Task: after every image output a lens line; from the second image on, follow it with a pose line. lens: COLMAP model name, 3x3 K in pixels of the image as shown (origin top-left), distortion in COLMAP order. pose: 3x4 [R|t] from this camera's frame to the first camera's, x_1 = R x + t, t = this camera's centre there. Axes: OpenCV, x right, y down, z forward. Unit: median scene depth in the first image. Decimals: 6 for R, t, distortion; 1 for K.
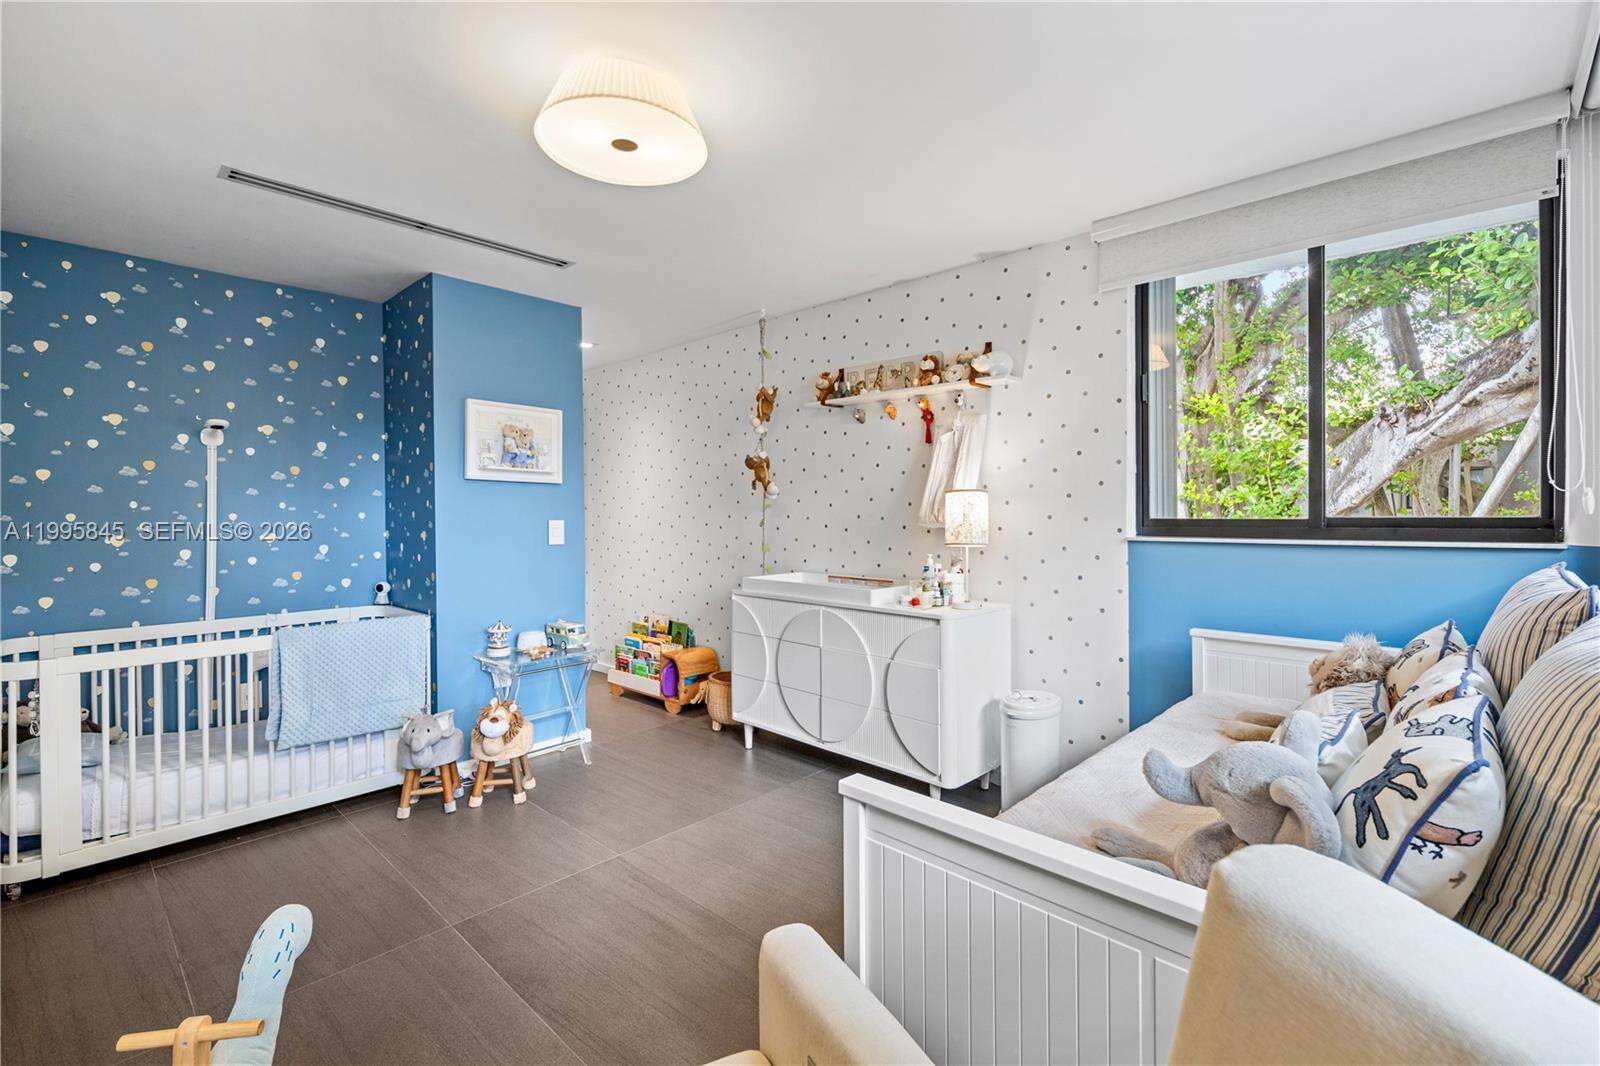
lens RADIAL K [[698.6, 0, 818.3], [0, 698.6, 518.3], [0, 0, 1]] dist [-0.000565, -0.000069]
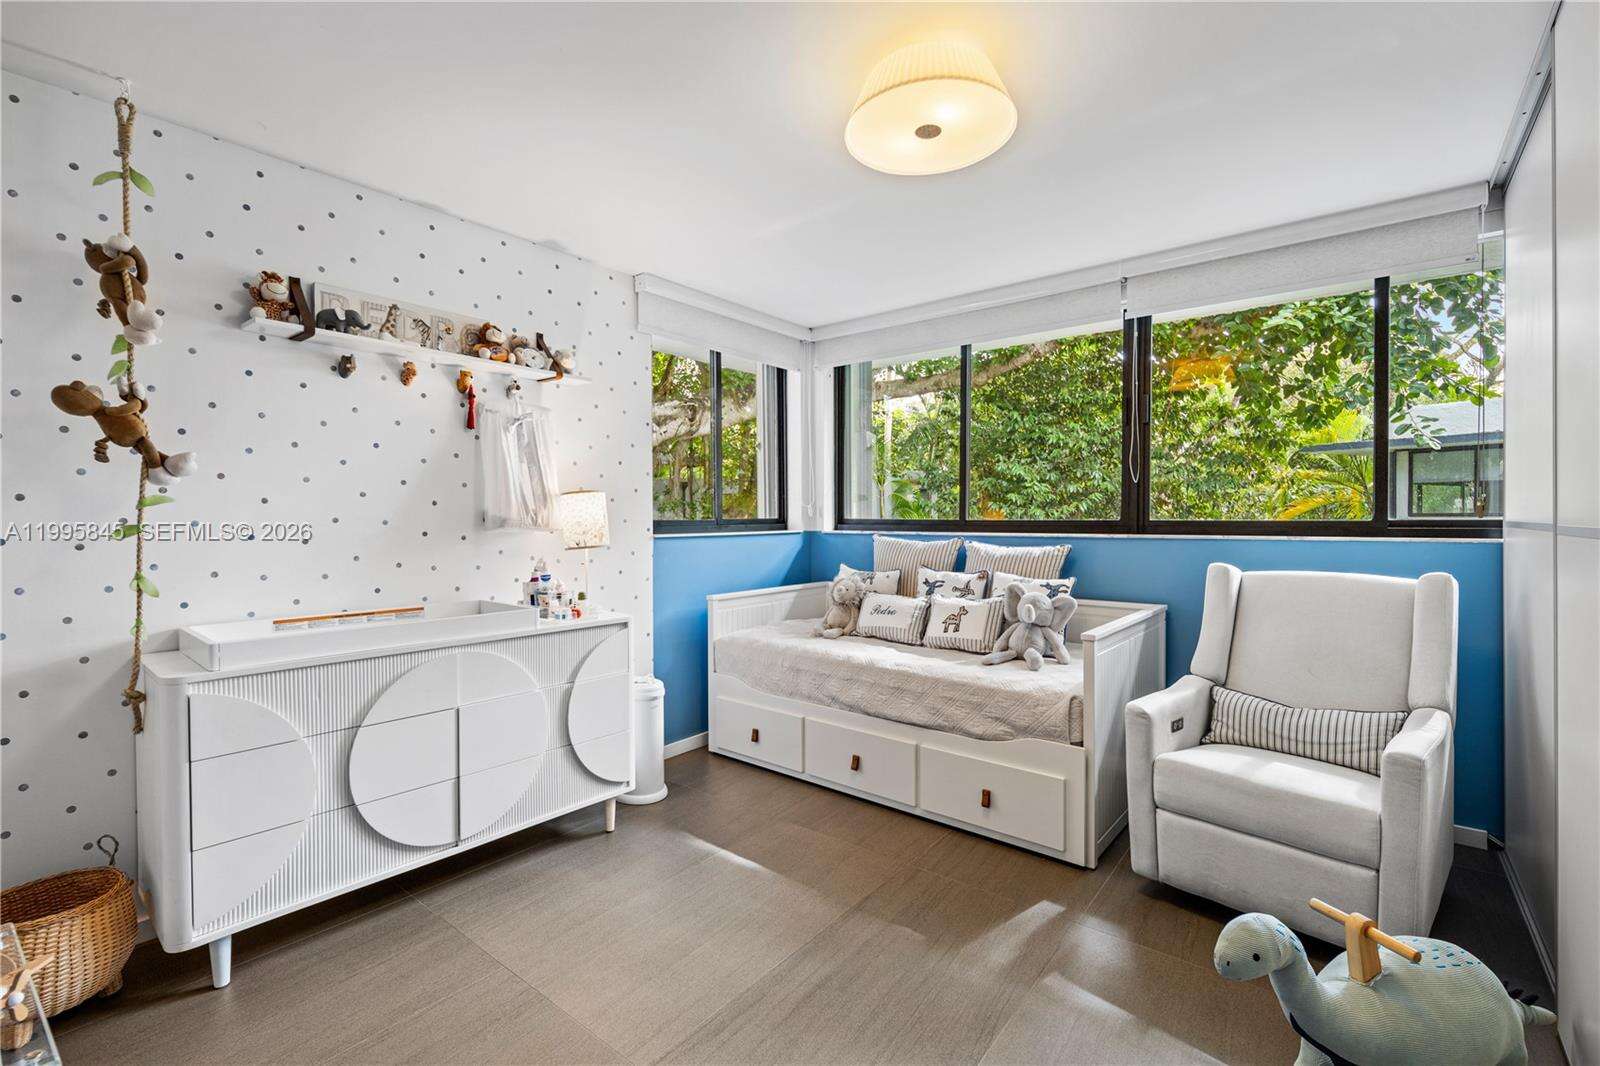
lens RADIAL K [[698.6, 0, 818.3], [0, 698.6, 518.3], [0, 0, 1]] dist [-0.000565, -0.000069]
pose [[-0.076128, -0.002690, 0.997094, -0.670893], [0.003846, 0.999988, 0.002991, -0.004526], [-0.997091, 0.004062, -0.076117, 0.653253]]
